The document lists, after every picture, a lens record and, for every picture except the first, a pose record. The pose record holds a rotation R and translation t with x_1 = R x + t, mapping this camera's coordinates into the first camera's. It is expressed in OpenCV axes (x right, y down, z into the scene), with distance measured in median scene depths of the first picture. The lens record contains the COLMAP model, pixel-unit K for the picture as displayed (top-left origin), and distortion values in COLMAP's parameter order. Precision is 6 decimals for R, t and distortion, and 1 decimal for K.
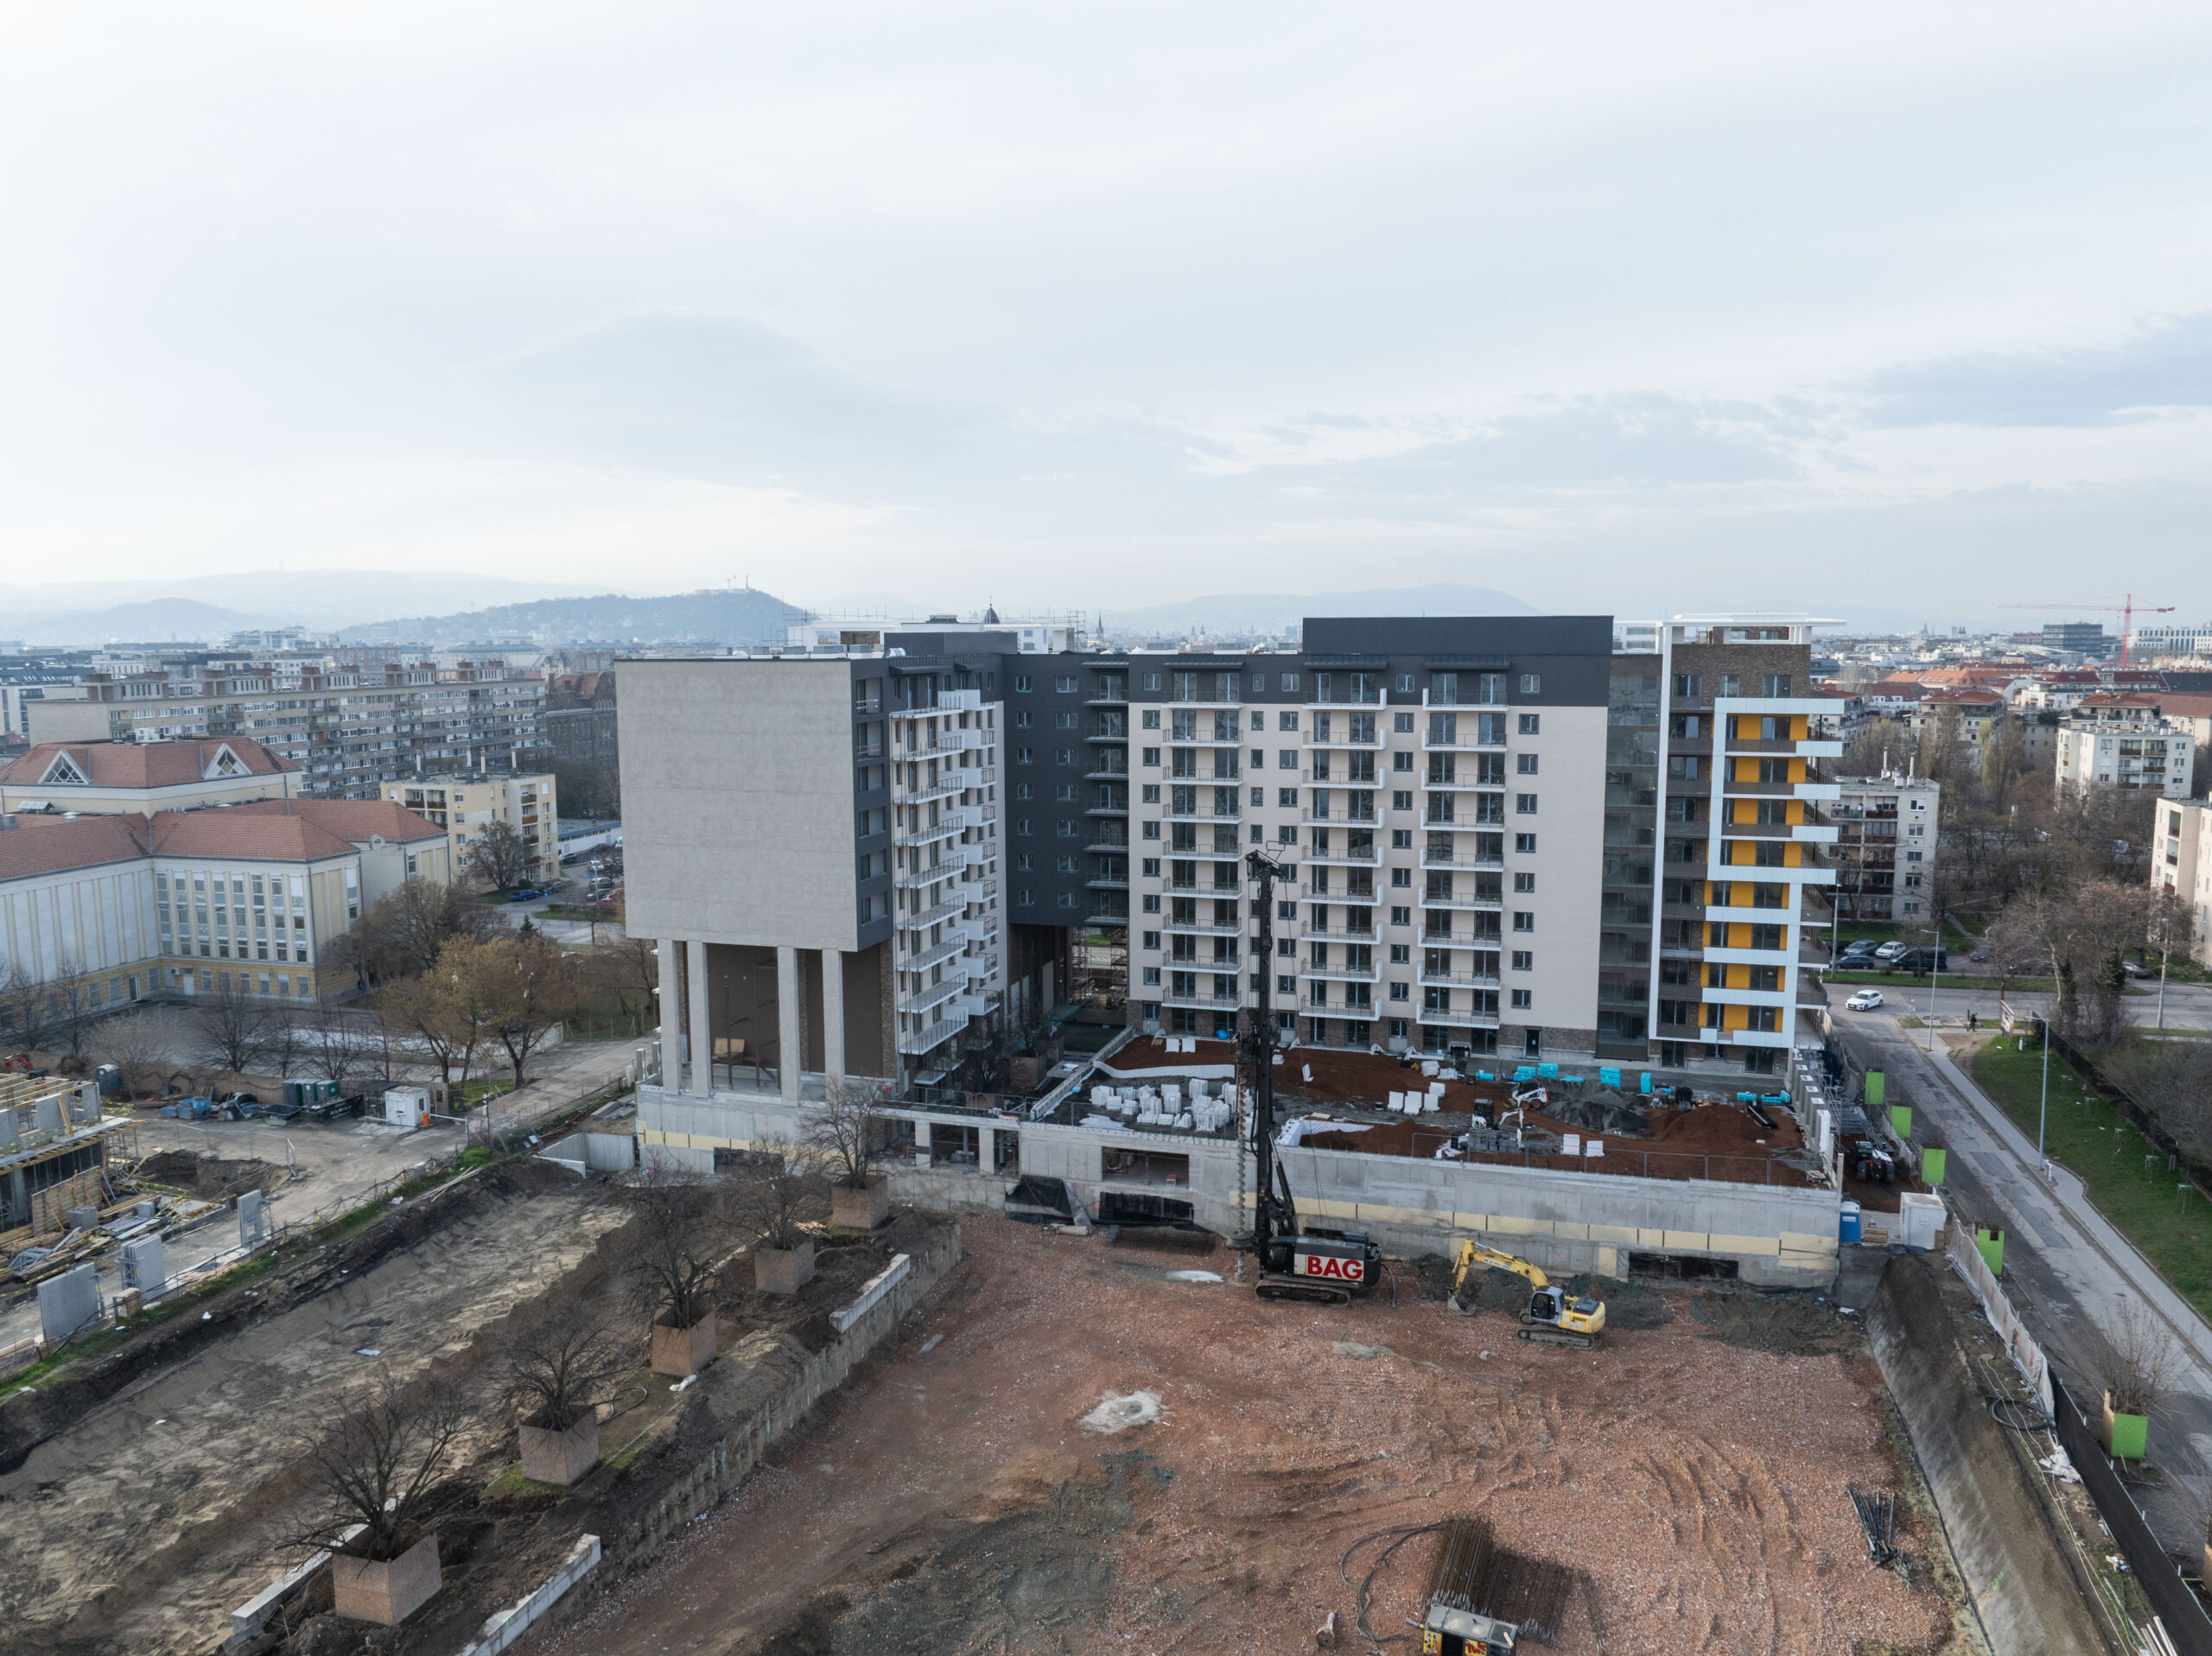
lens RADIAL K [[1552.5, 0, 1100.6], [0, 1552.5, 811.7], [0, 0, 1]] dist [-0.031941, -0.004468]
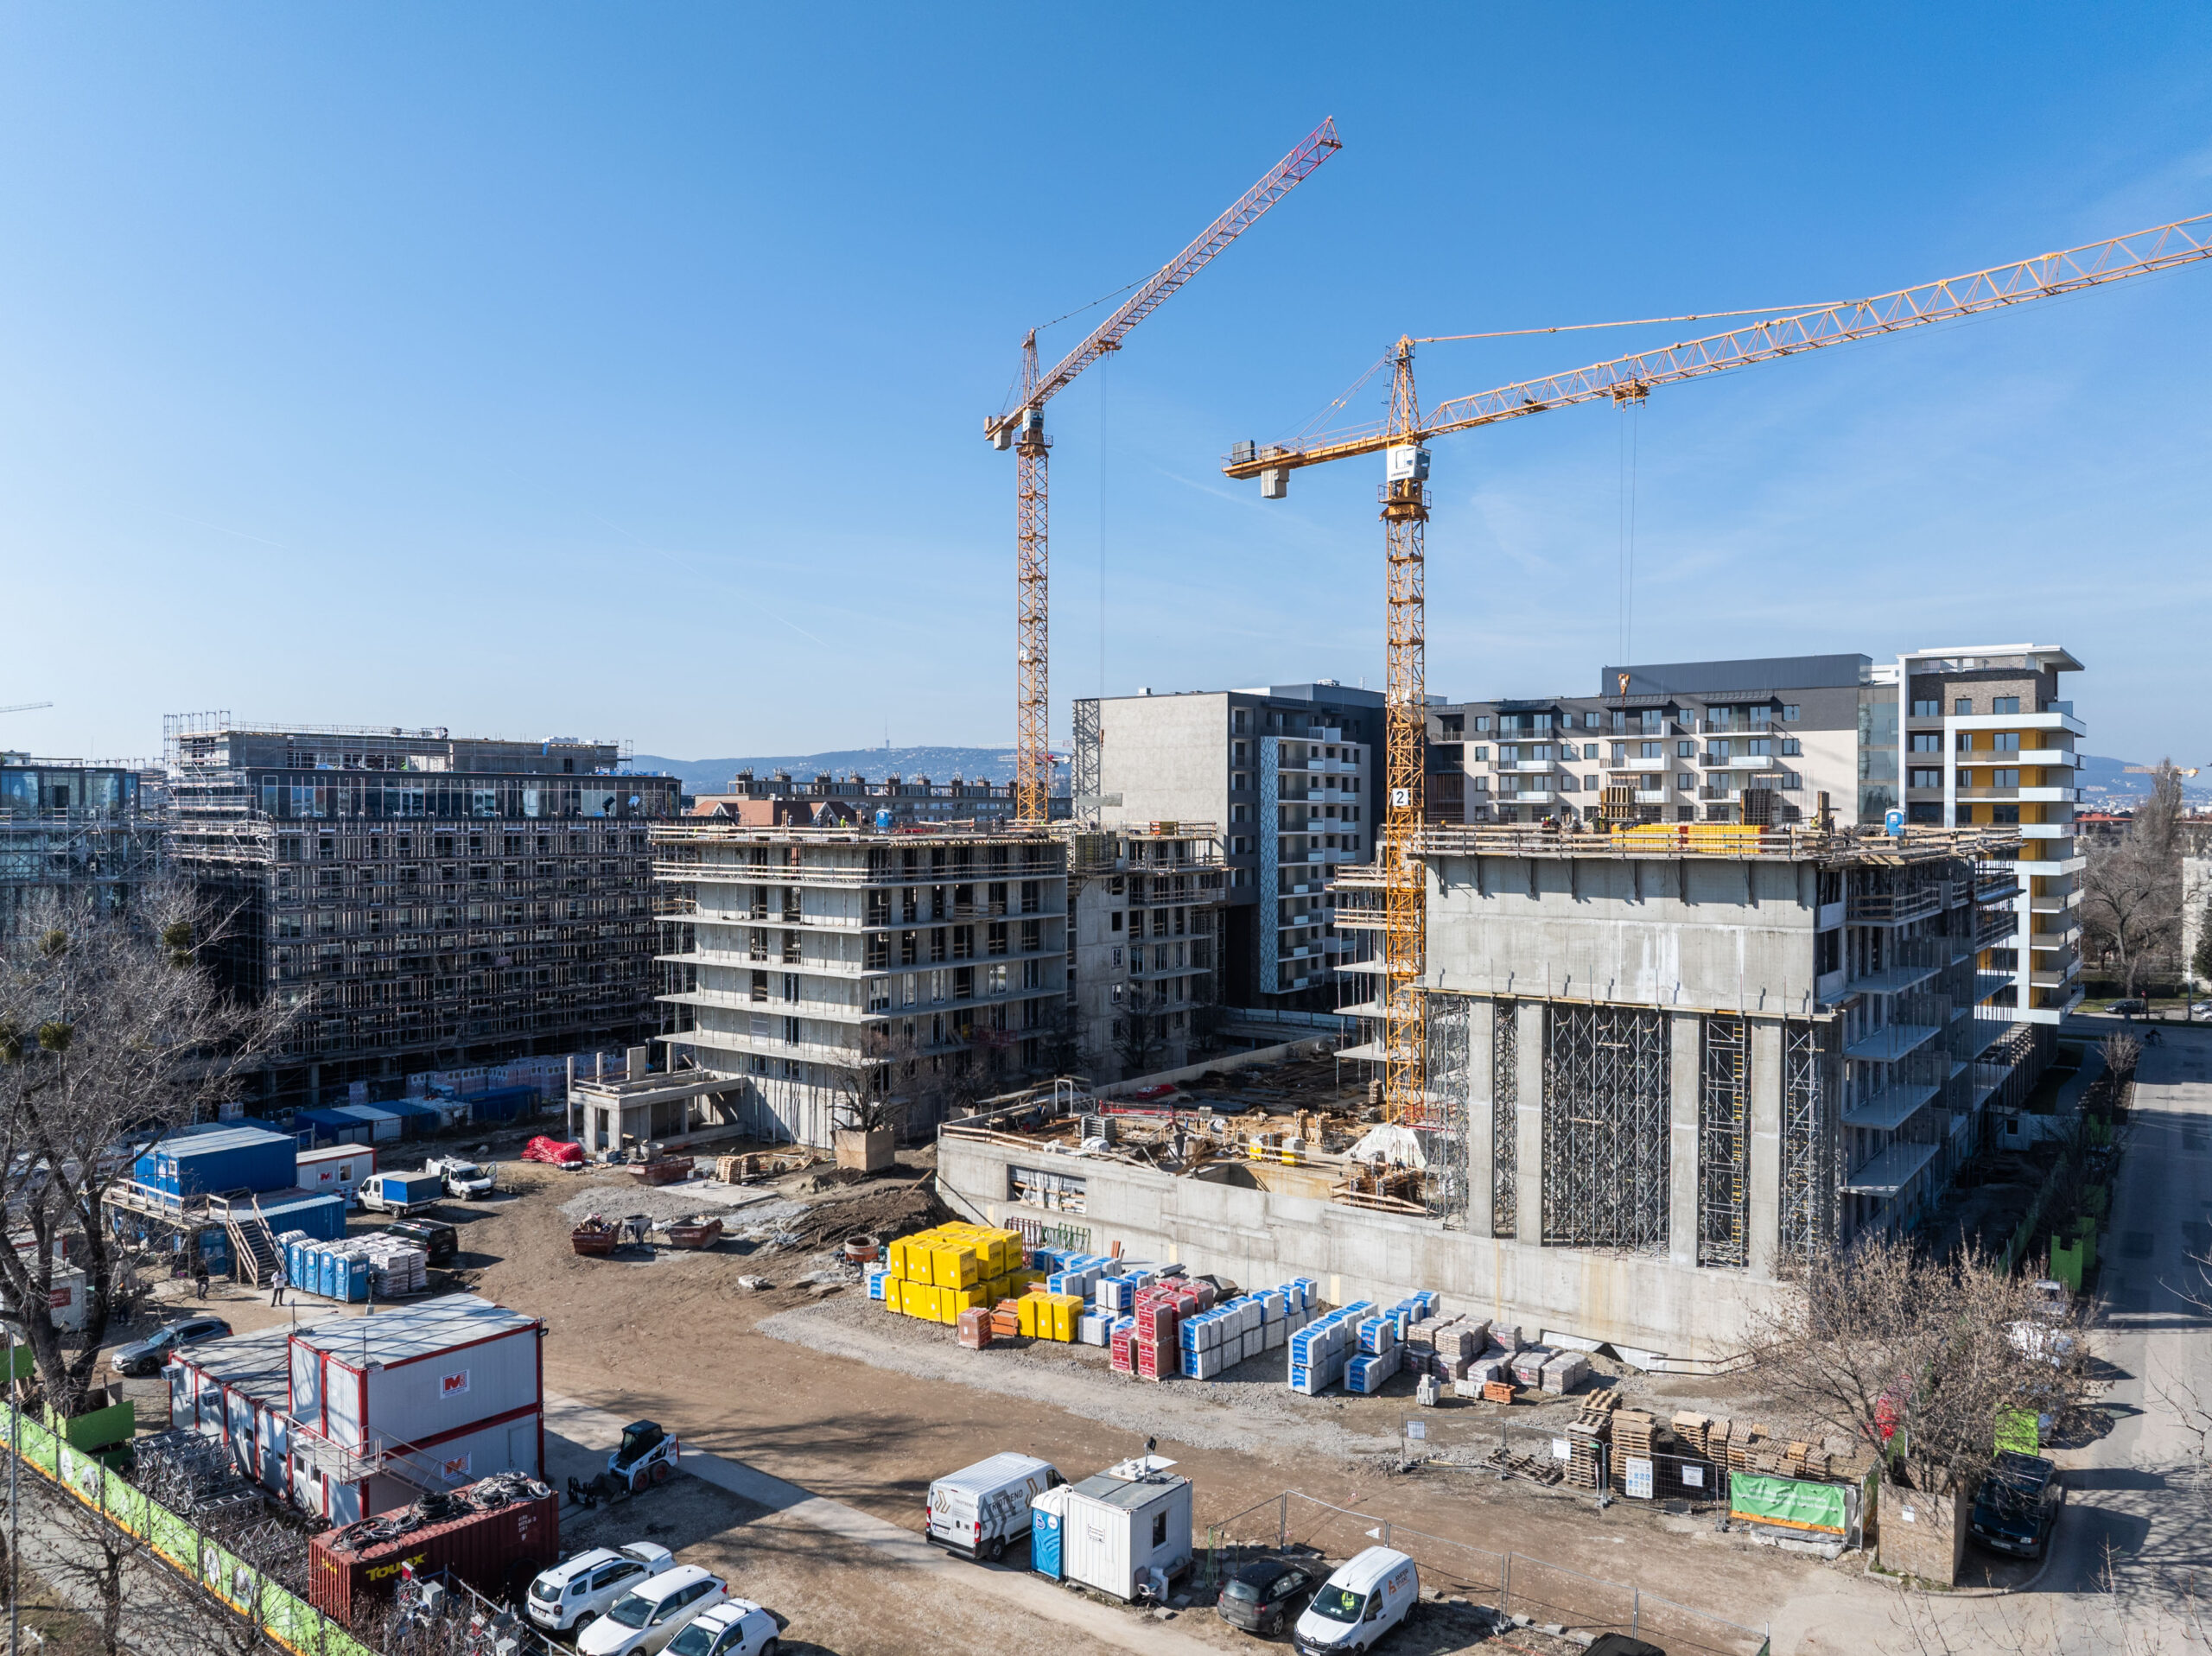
lens RADIAL K [[1552.5, 0, 1109.6], [0, 1552.5, 818.7], [0, 0, 1]] dist [-0.031941, -0.004468]
pose [[0.941654, 0.006380, -0.336523, 0.171711], [-0.042798, 0.993975, -0.100911, 0.132256], [0.333851, 0.109426, 0.936253, -0.265781]]
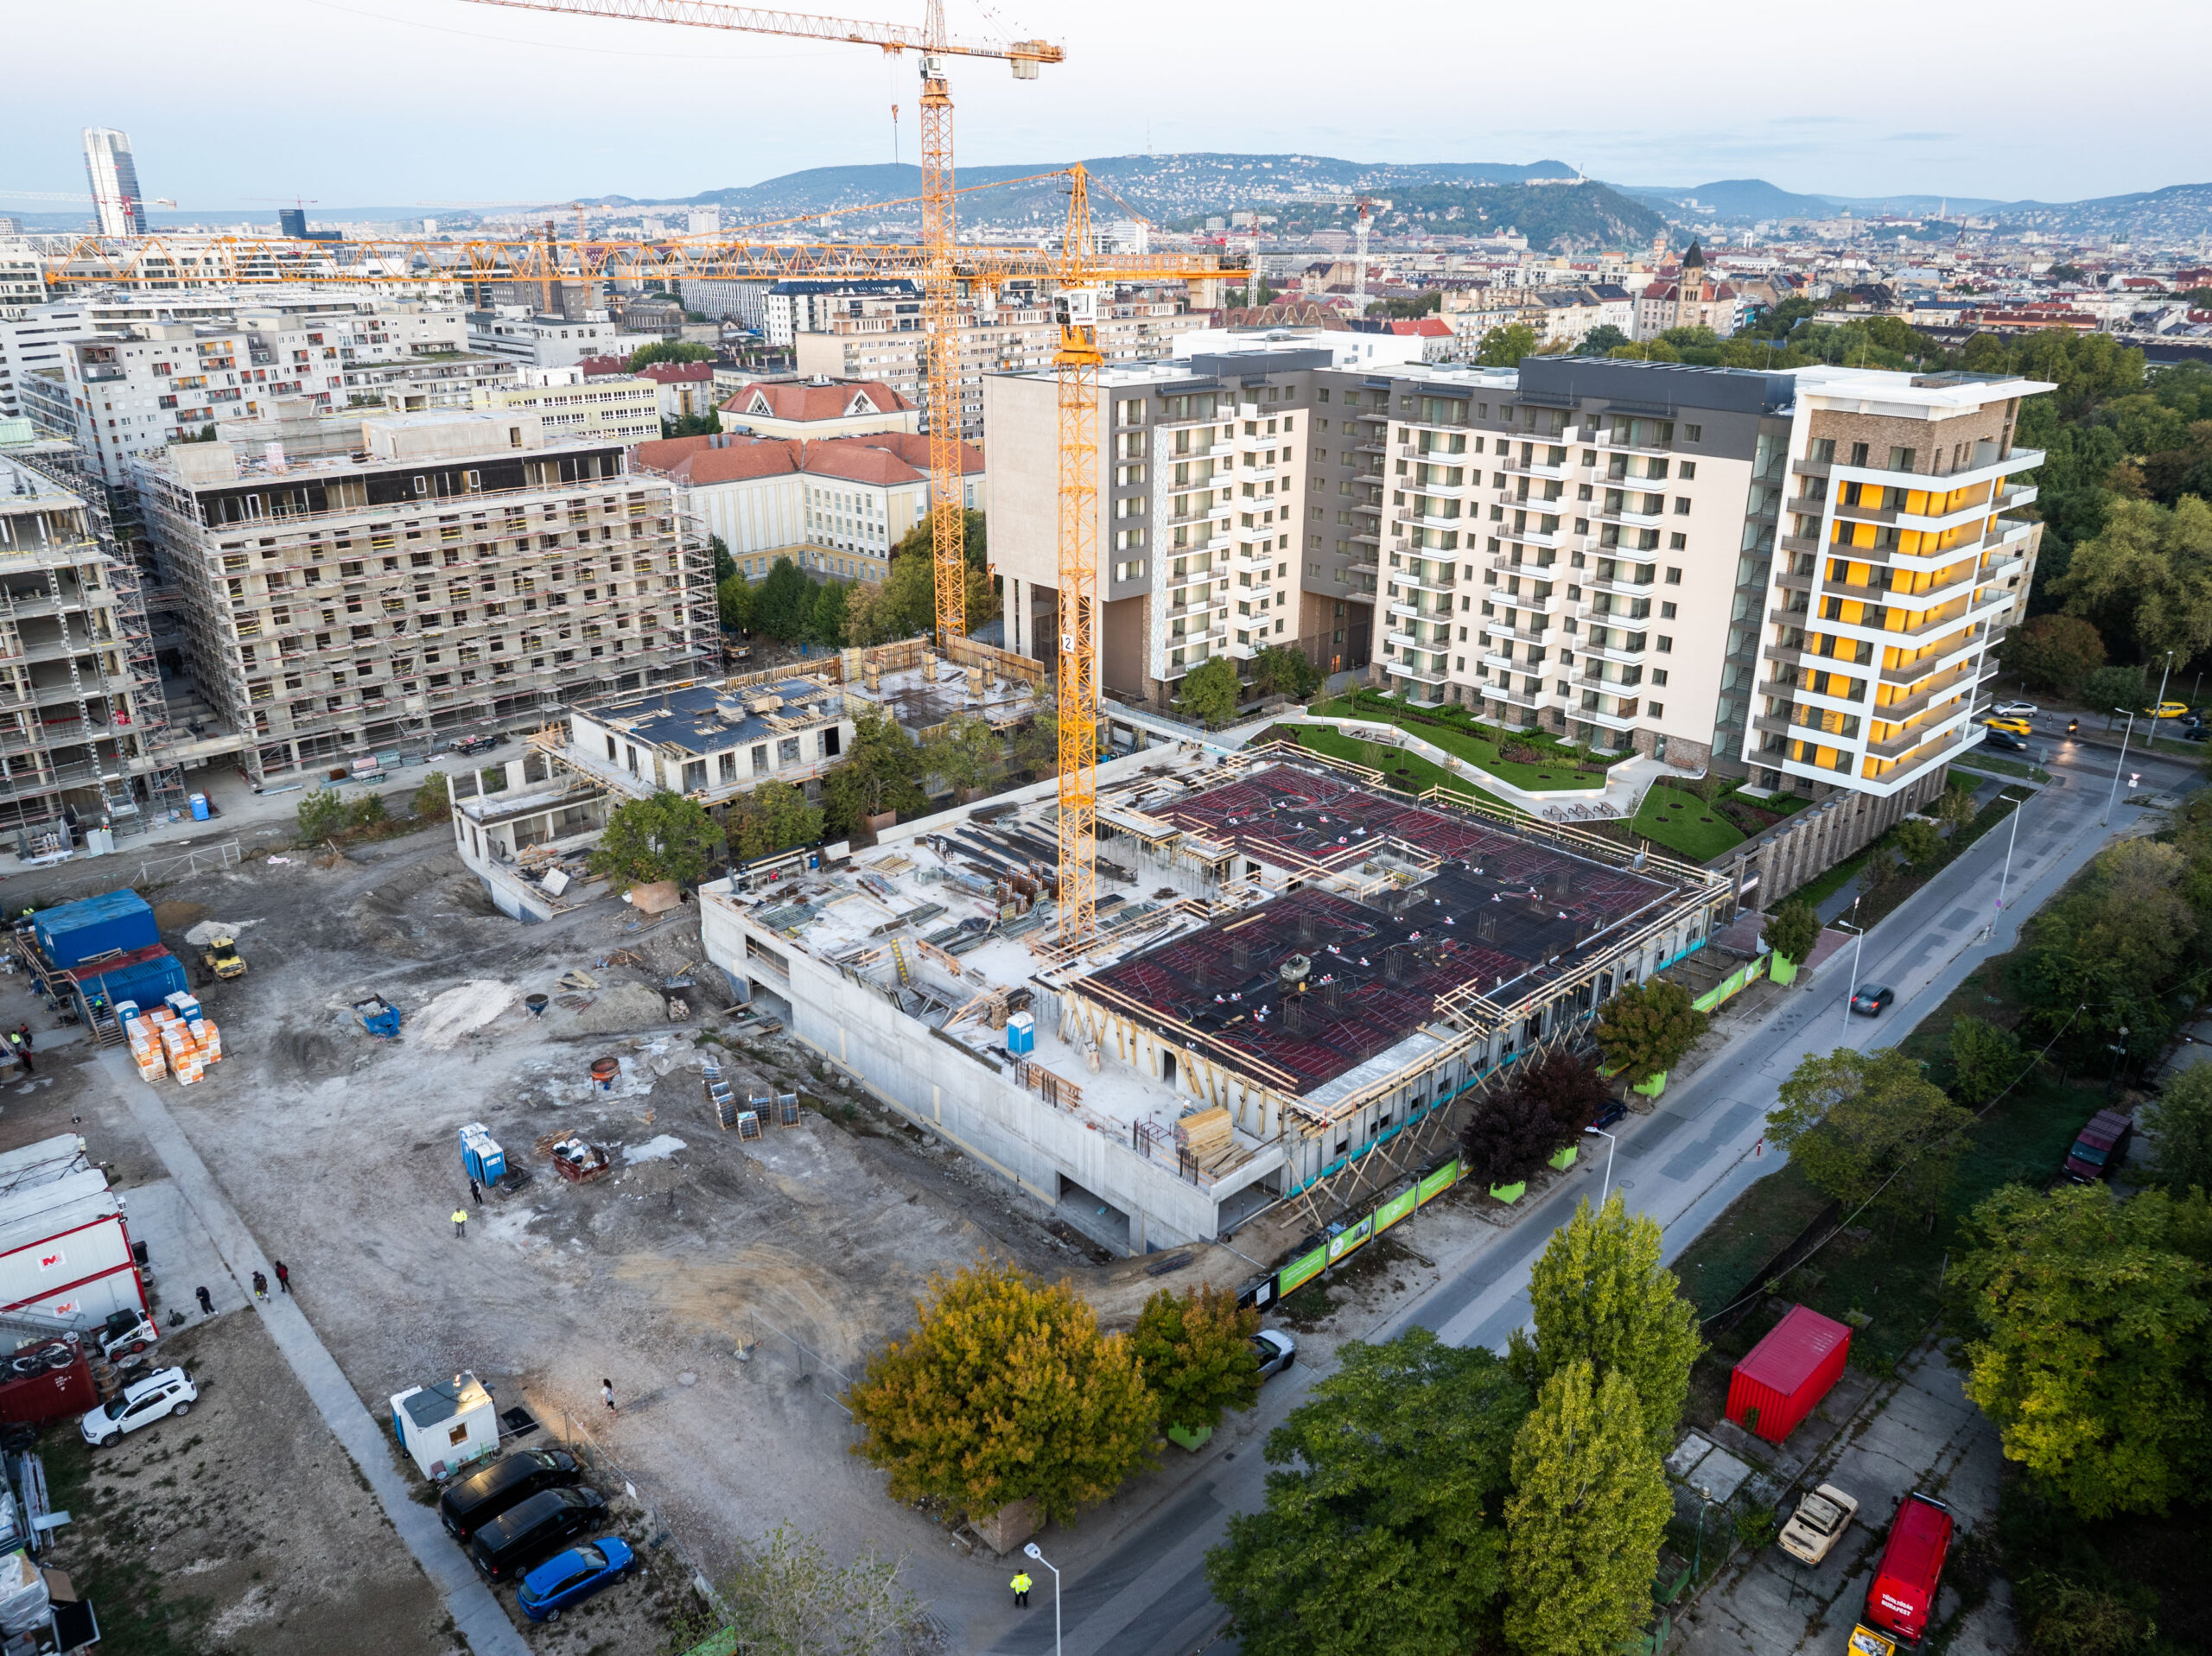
lens RADIAL K [[1552.5, 0, 1103.8], [0, 1552.5, 823.6], [0, 0, 1]] dist [-0.031941, -0.004468]
pose [[0.869147, 0.186496, -0.458042, 0.439104], [-0.063158, 0.960446, 0.271210, -0.082147], [0.490504, -0.206792, 0.846547, -0.192228]]
